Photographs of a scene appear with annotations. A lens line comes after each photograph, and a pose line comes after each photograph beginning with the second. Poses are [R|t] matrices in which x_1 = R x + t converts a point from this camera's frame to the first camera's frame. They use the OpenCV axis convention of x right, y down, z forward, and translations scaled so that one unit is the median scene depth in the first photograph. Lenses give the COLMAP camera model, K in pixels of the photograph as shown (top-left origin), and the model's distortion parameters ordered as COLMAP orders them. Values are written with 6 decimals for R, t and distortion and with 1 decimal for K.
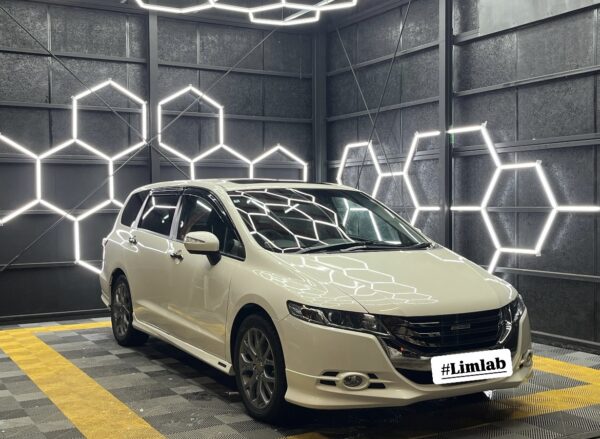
lens RADIAL K [[753.6, 0, 301.9], [0, 753.6, 221.5], [0, 0, 1]] dist [0.049918, 0.000000]
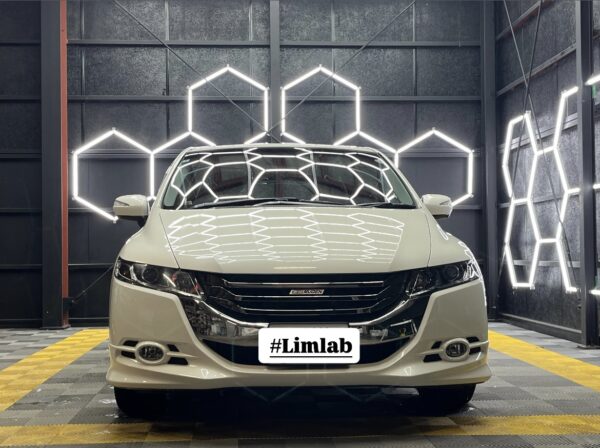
lens RADIAL K [[850.0, 0, 298.3], [0, 850.0, 215.7], [0, 0, 1]] dist [0.101394, 0.000000]
pose [[0.897745, -0.020689, -0.440030, 0.281117], [-0.006188, 0.998206, -0.059557, 0.056439], [0.440472, 0.056190, 0.896006, 0.122003]]
